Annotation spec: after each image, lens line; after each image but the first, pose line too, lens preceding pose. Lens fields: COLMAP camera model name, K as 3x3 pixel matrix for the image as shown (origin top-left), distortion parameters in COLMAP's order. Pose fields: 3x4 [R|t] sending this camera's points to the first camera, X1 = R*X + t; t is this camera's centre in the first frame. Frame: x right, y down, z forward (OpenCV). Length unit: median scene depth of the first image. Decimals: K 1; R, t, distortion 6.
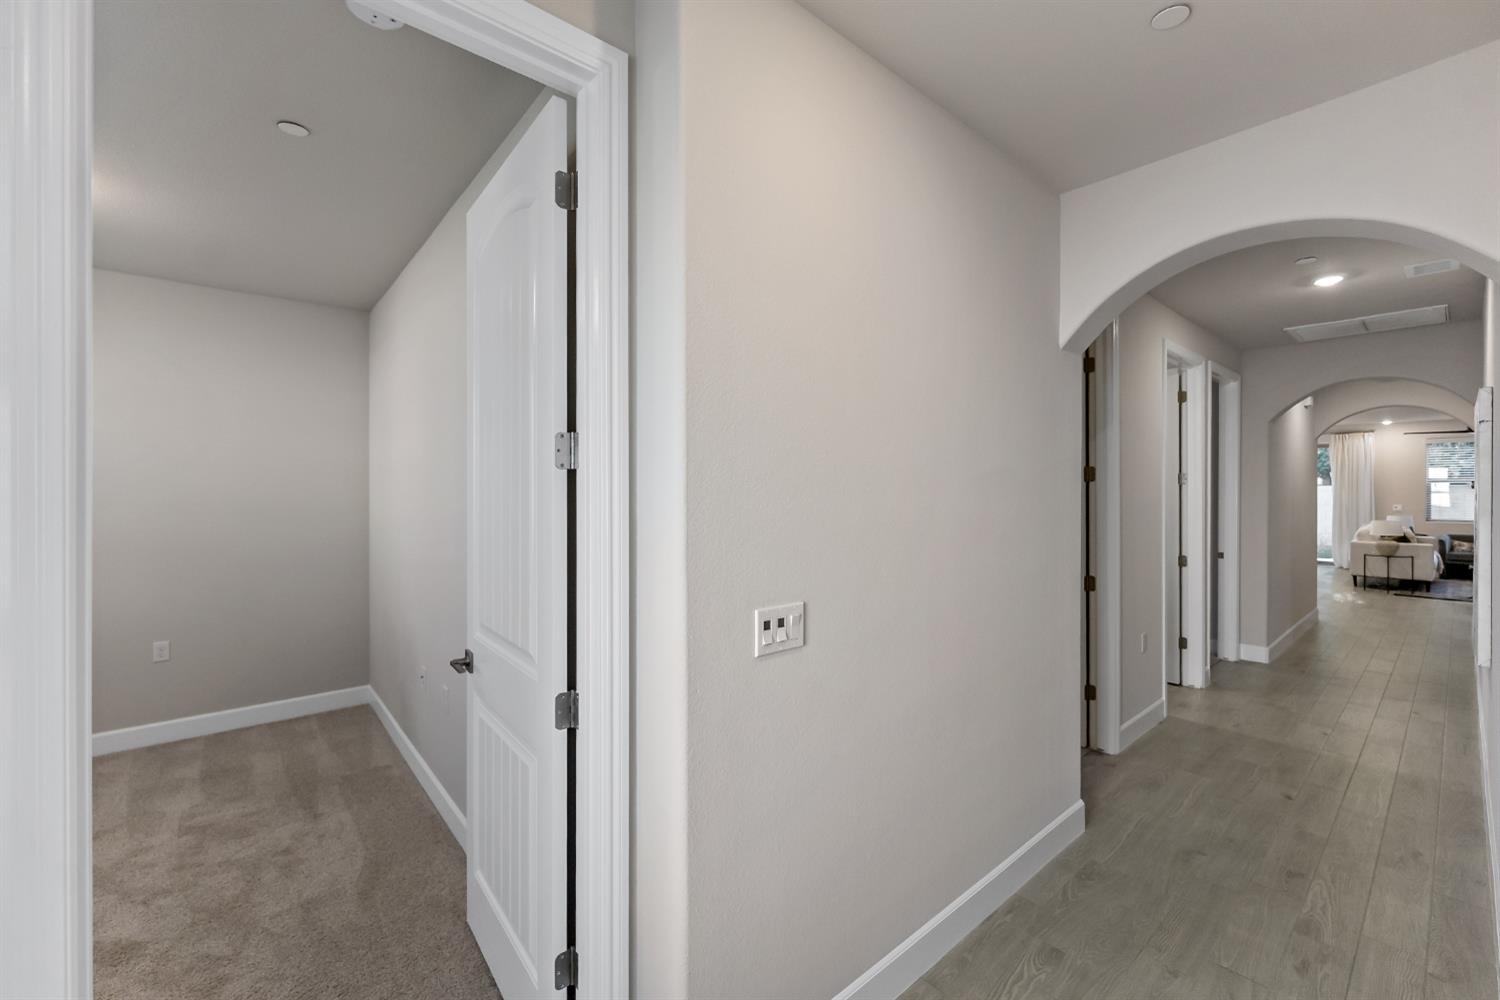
lens RADIAL K [[605.5, 0, 755.9], [0, 605.5, 489.3], [0, 0, 1]] dist [-0.001193, -0.000278]
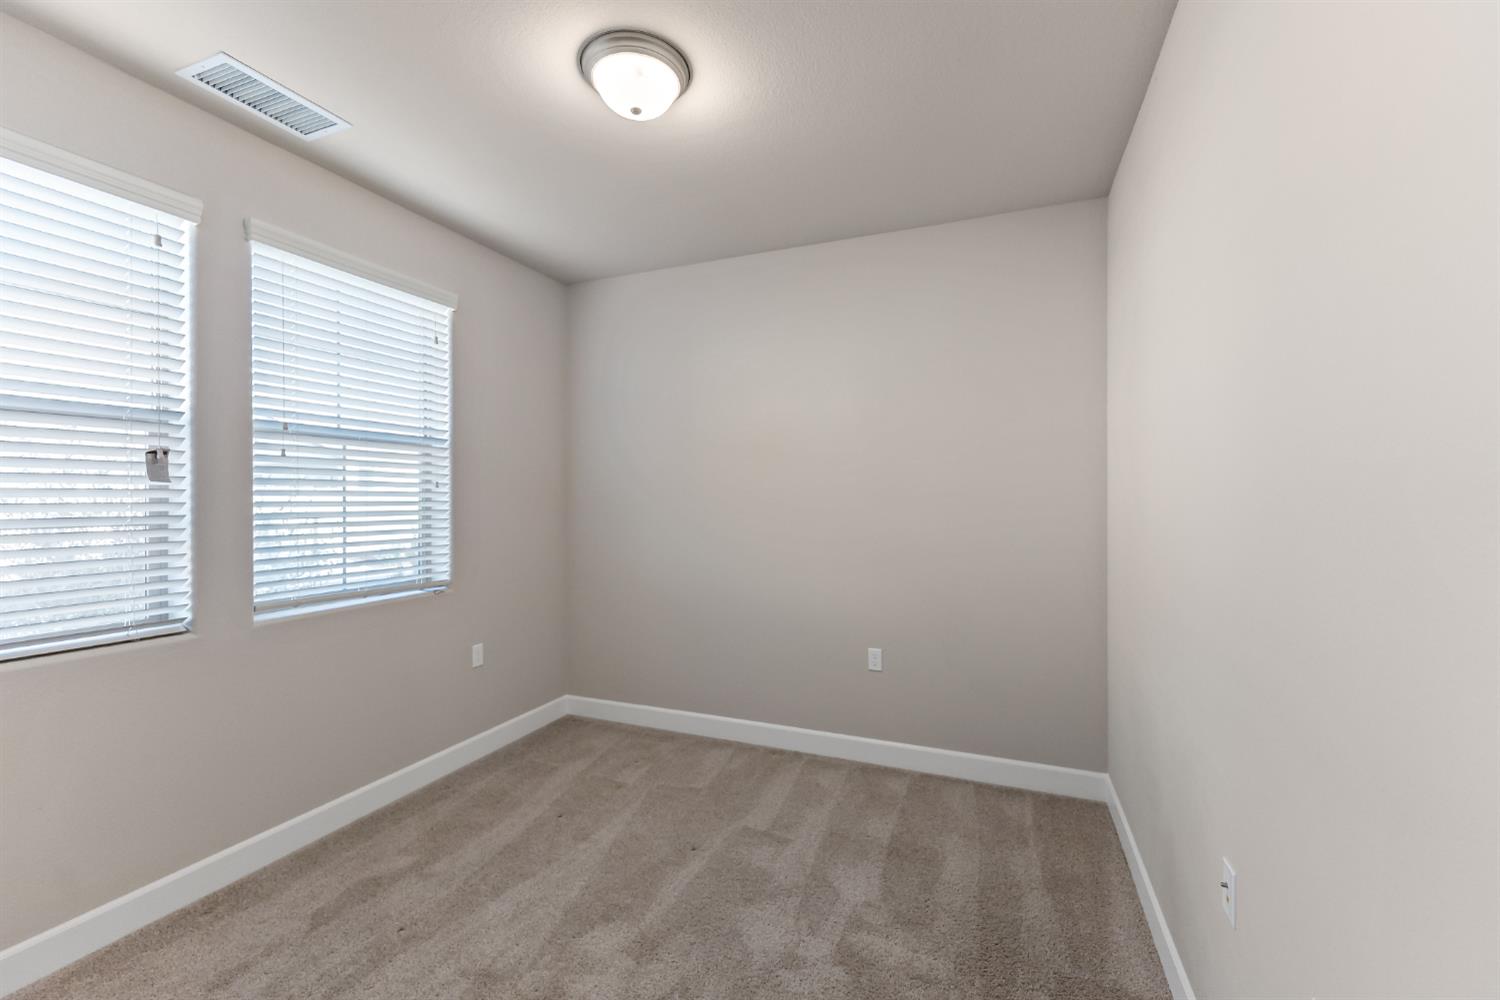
lens RADIAL K [[612.7, 0, 750.0], [0, 612.7, 500.0], [0, 0, 1]] dist [-0.001454, 0.000178]
pose [[0.454499, 0.002060, -0.890745, -0.277407], [-0.000661, 0.999998, 0.001975, 0.035111], [0.890747, -0.000309, 0.454500, 0.438137]]
